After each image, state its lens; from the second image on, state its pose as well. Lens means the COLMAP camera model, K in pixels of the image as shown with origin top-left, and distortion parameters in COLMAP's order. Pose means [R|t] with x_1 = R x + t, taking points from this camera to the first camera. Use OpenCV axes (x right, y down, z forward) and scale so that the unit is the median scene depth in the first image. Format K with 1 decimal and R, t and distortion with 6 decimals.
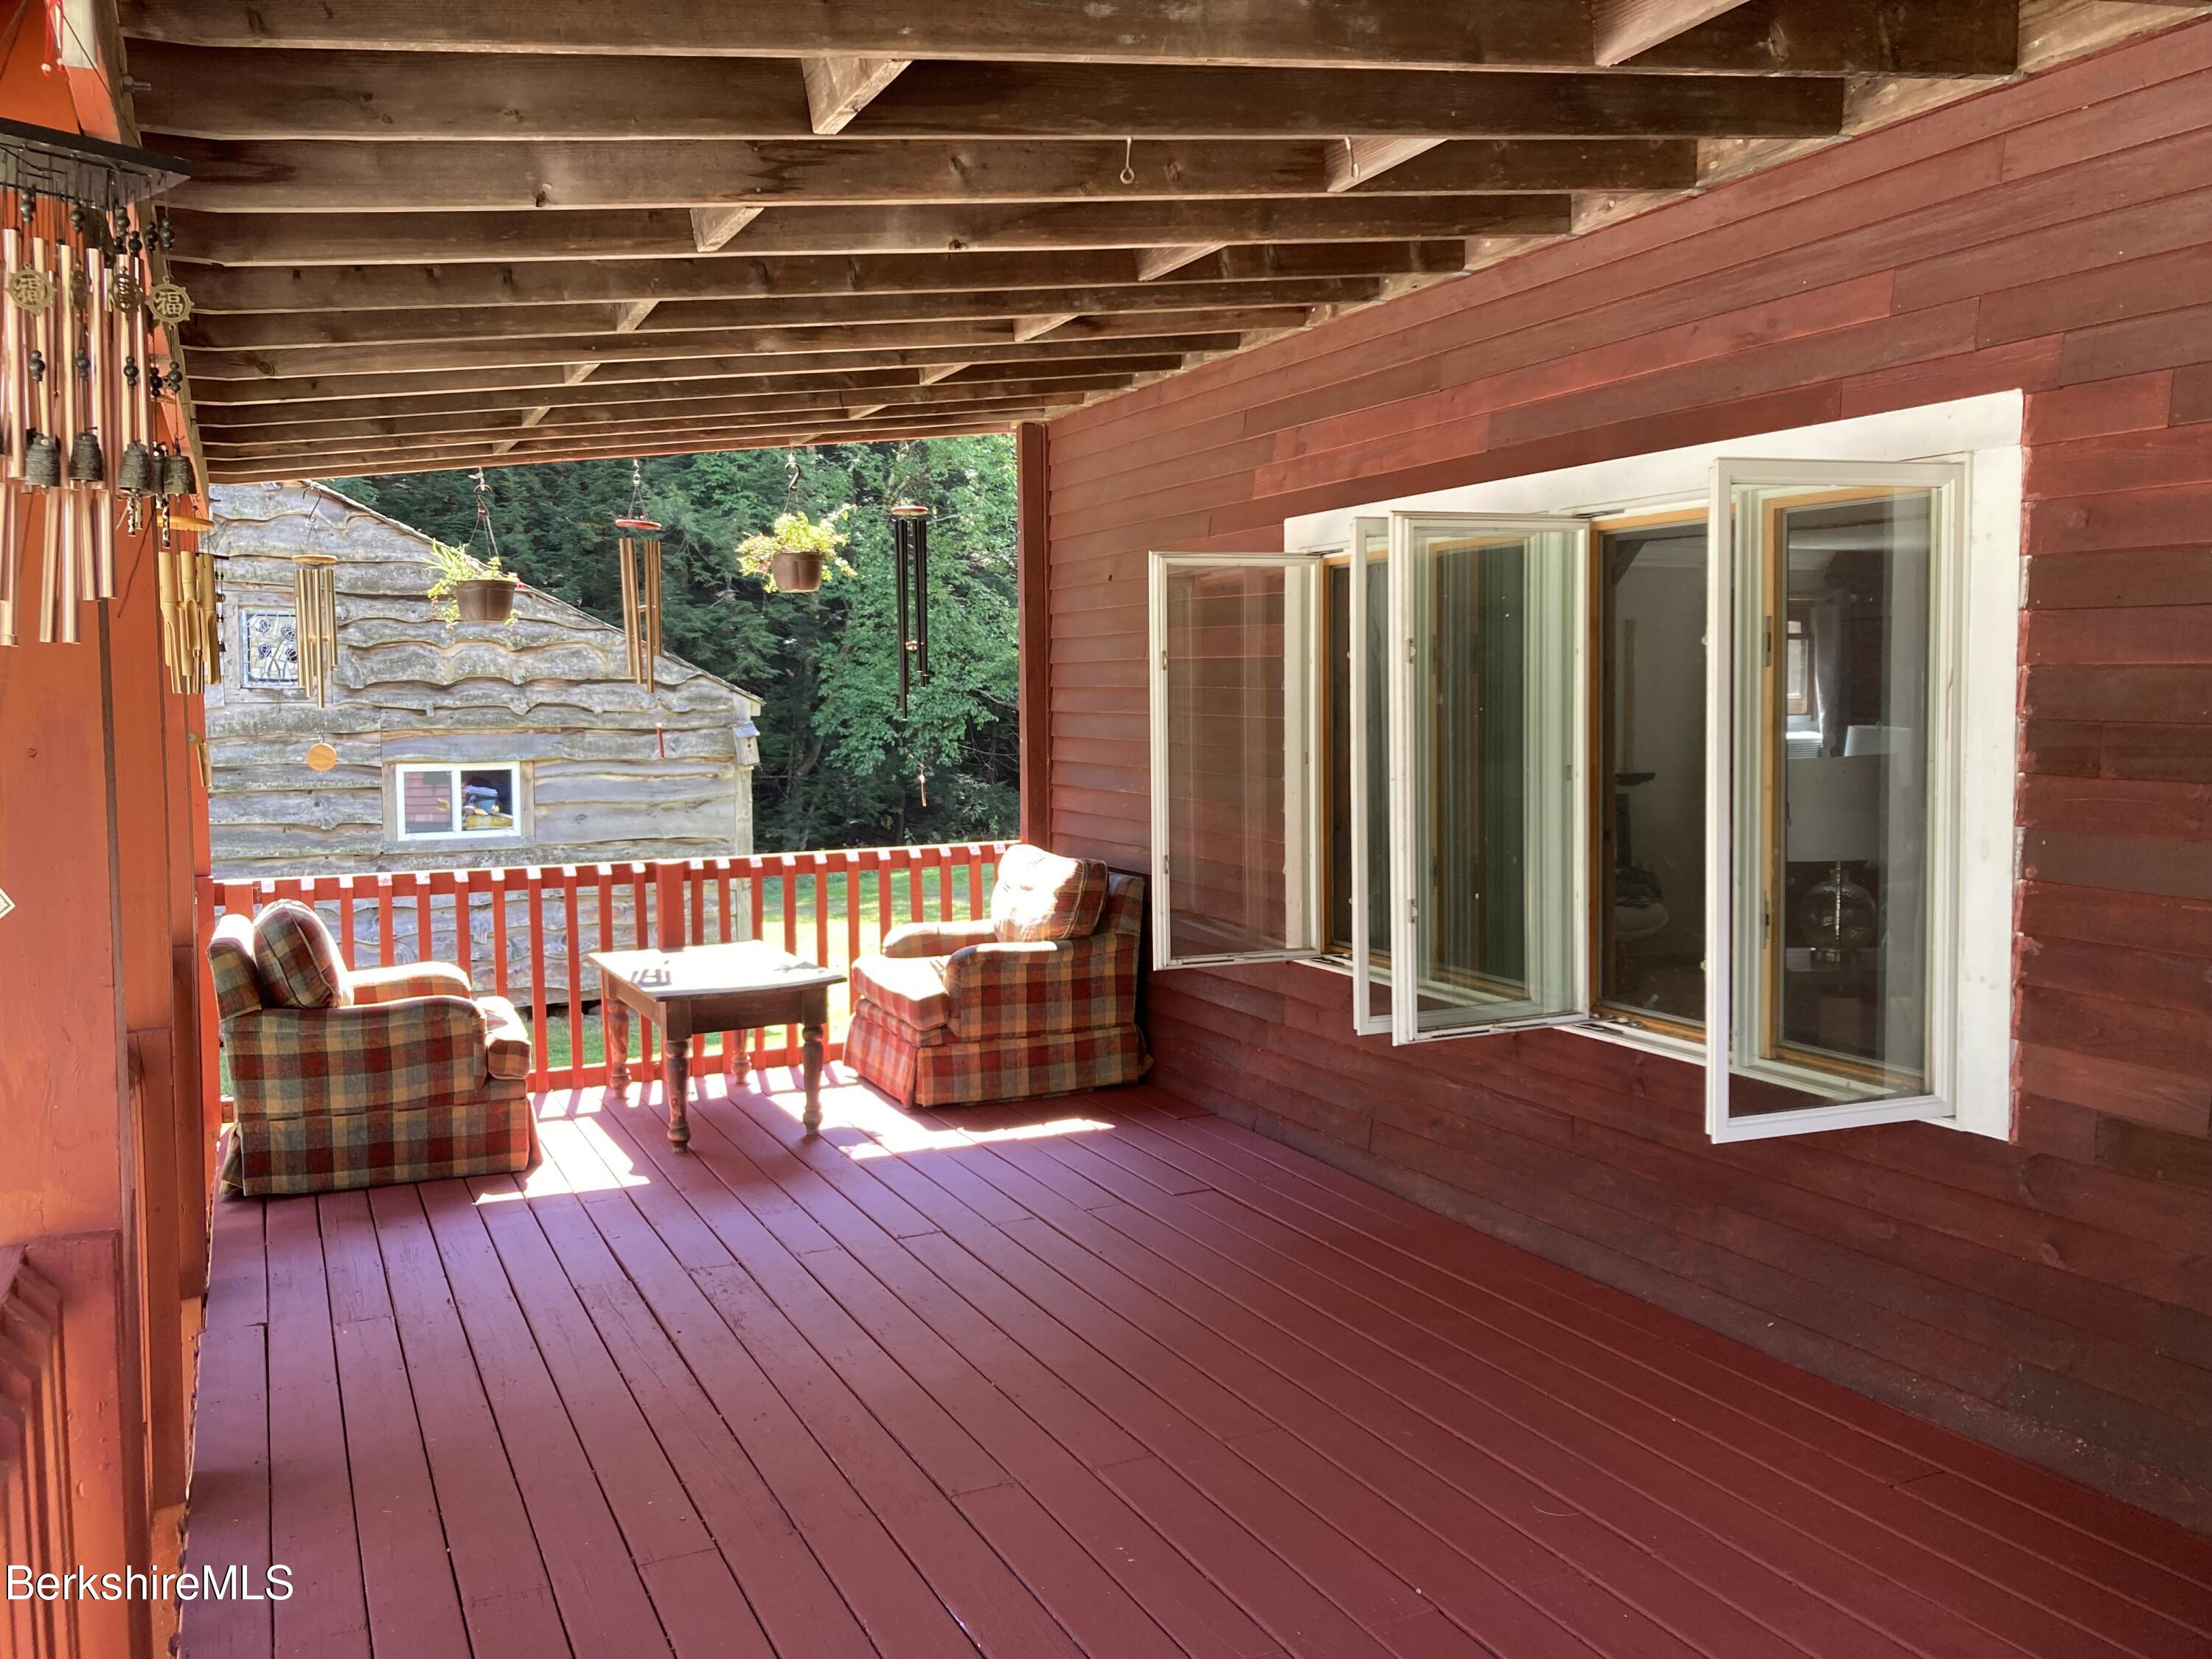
lens RADIAL K [[1814.3, 0, 1104.5], [0, 1814.3, 822.9], [0, 0, 1]] dist [-0.003042, -0.000248]
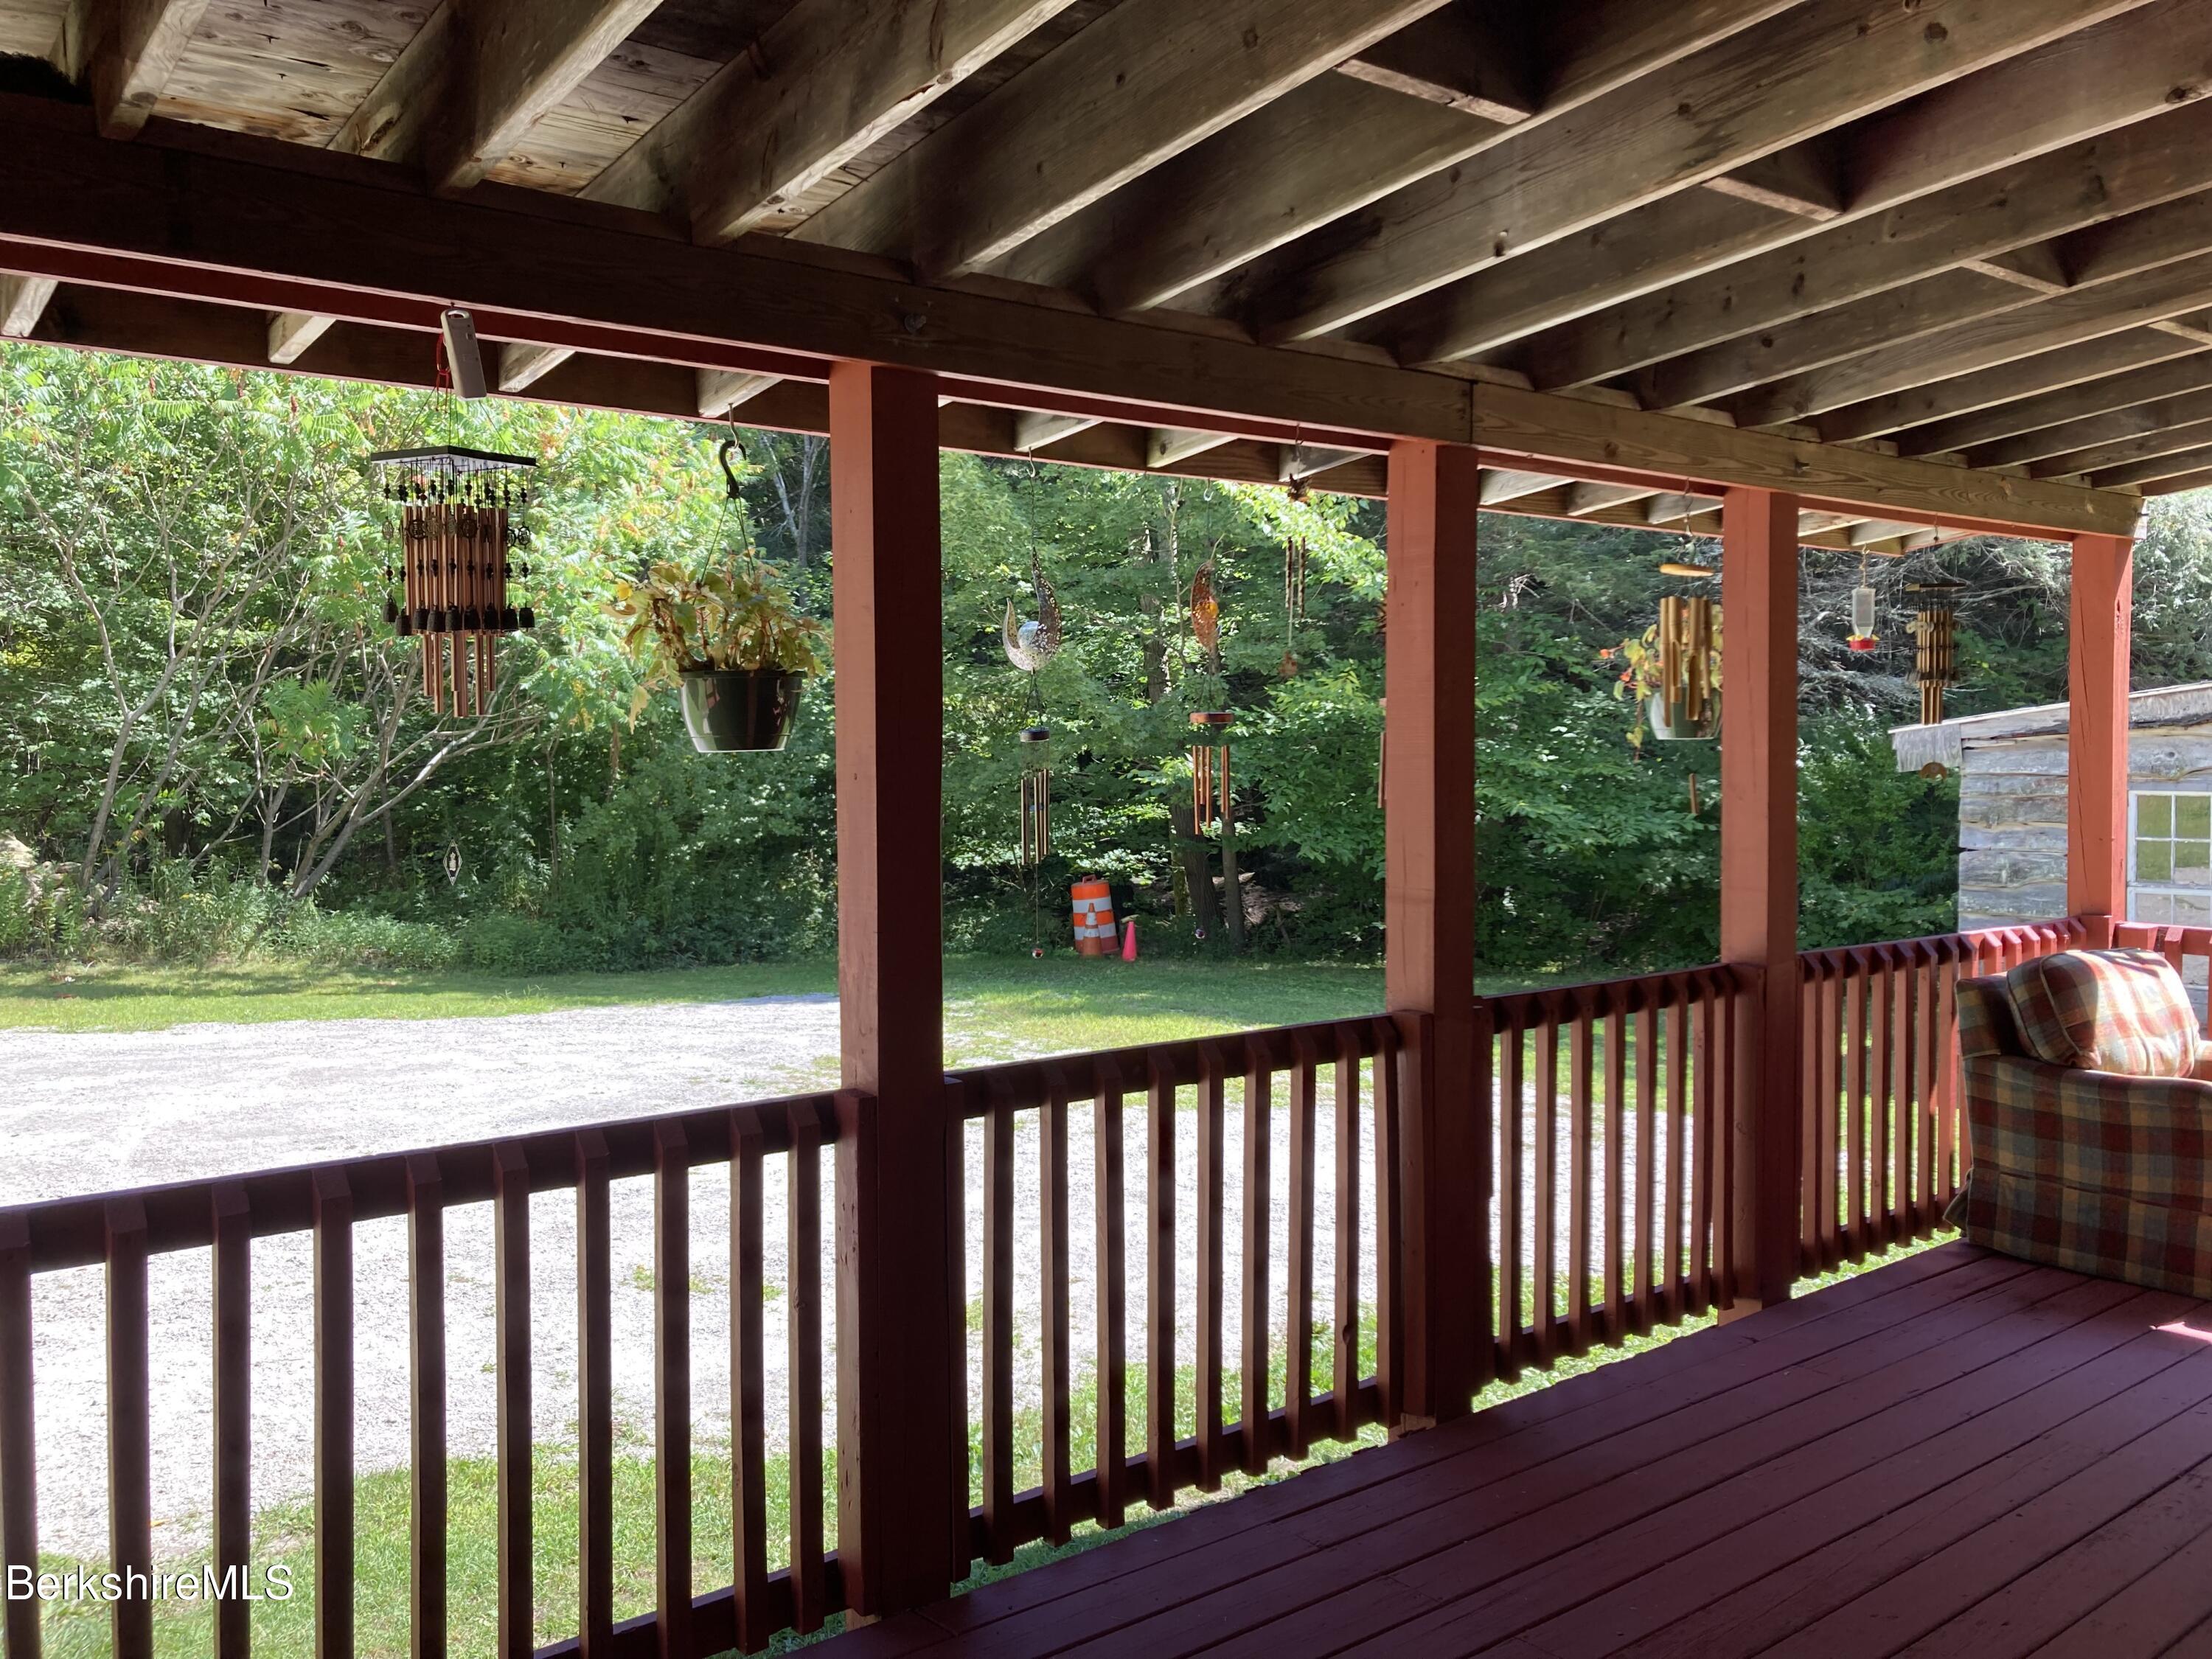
lens RADIAL K [[1837.4, 0, 1105.0], [0, 1837.4, 822.0], [0, 0, 1]] dist [0.006426, 0.002457]
pose [[0.233595, 0.058646, -0.970564, 0.355458], [-0.070240, 0.996589, 0.043313, -0.028022], [0.969794, 0.058055, 0.236918, 0.301923]]
